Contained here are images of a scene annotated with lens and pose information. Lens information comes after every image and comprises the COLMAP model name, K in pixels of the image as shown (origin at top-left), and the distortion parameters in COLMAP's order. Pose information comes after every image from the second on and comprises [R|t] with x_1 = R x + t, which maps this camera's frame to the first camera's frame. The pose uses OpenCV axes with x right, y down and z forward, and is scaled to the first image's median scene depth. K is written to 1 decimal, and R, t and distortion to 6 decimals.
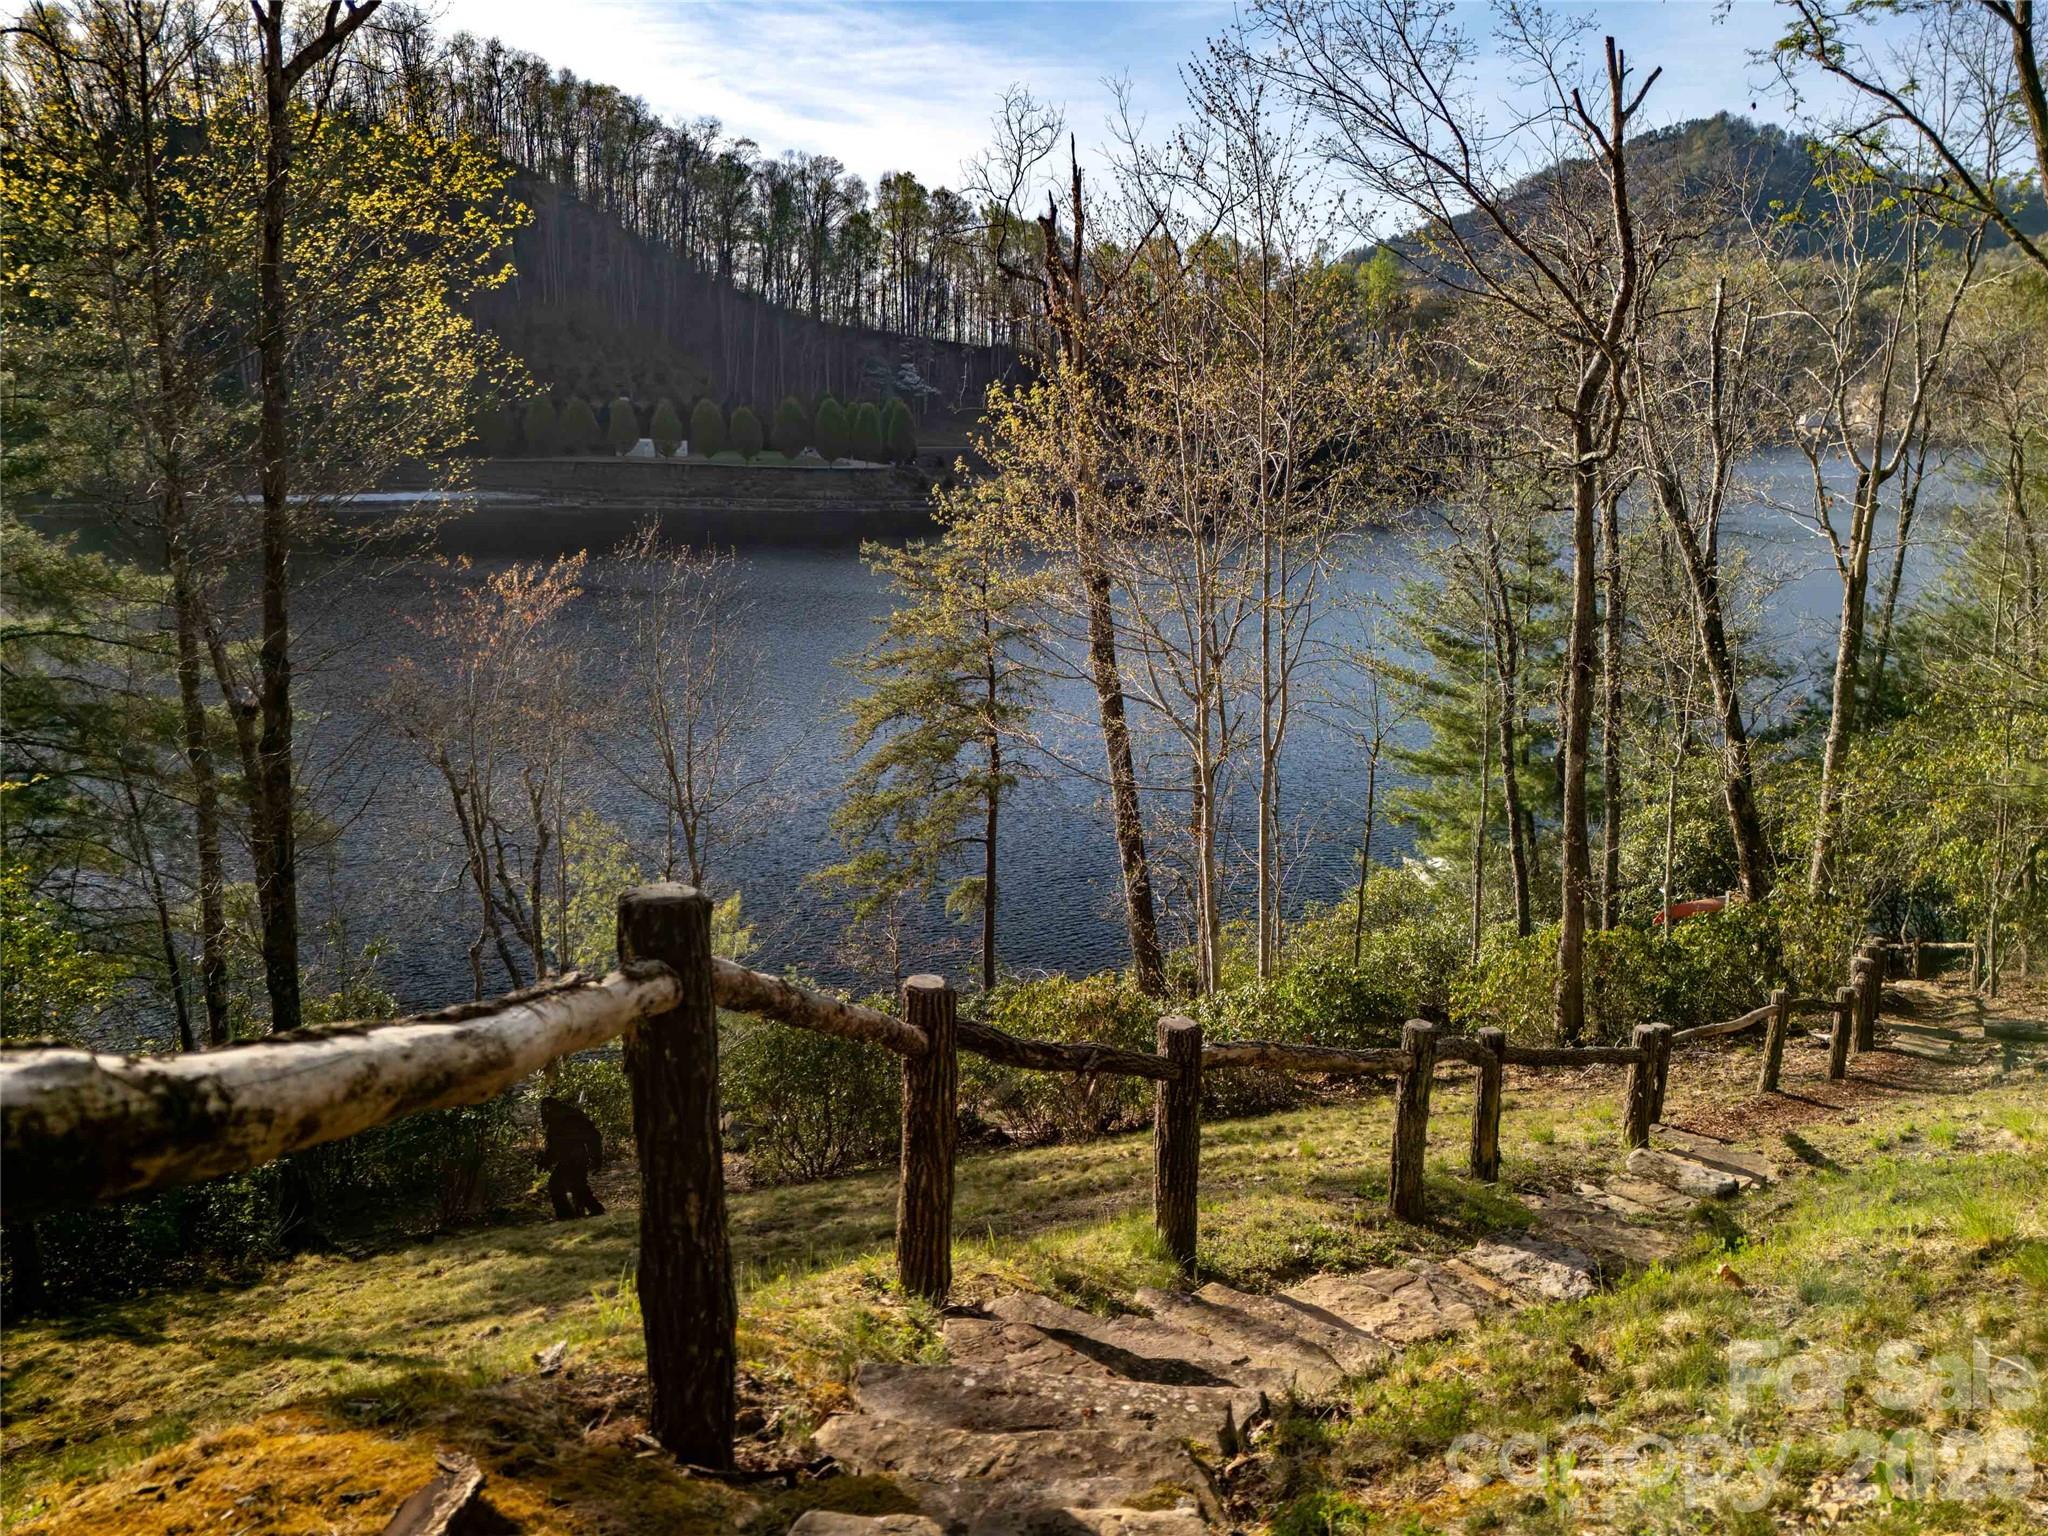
lens RADIAL K [[1431.3, 0, 1031.1], [0, 1431.3, 775.9], [0, 0, 1]] dist [0.033813, -0.002788]
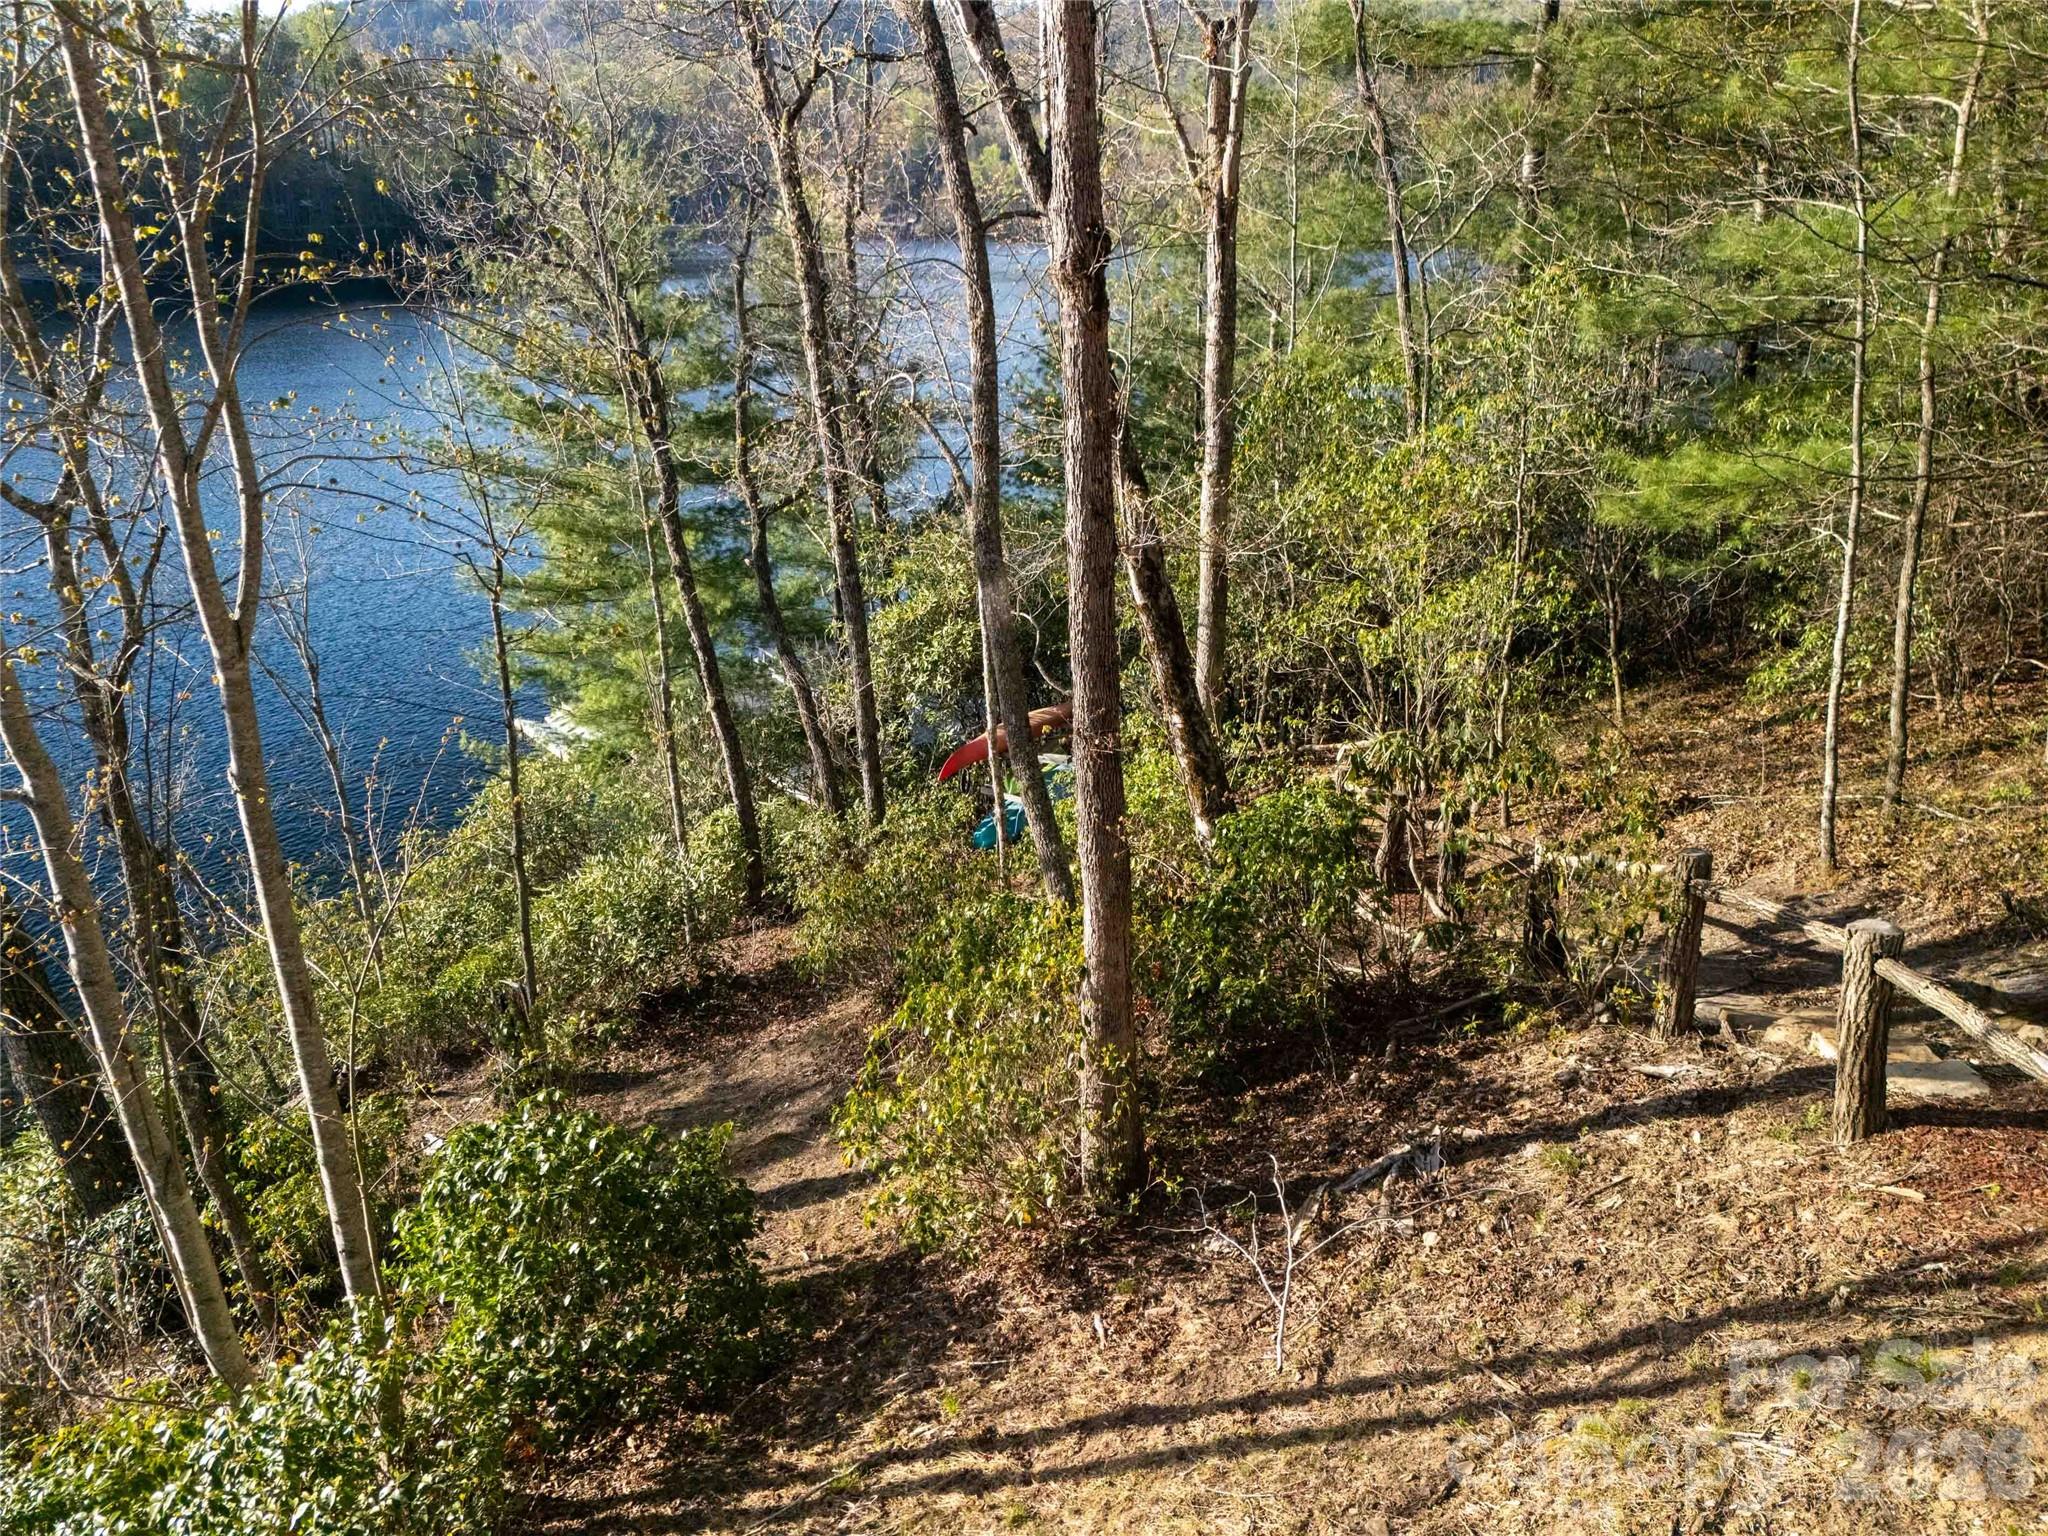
lens RADIAL K [[1404.9, 0, 982.3], [0, 1404.9, 764.9], [0, 0, 1]] dist [0.069359, -0.000044]
pose [[0.811391, -0.203952, 0.547767, 0.074380], [0.136585, 0.977361, 0.161585, -0.009355], [-0.568322, -0.056292, 0.820879, 0.394656]]
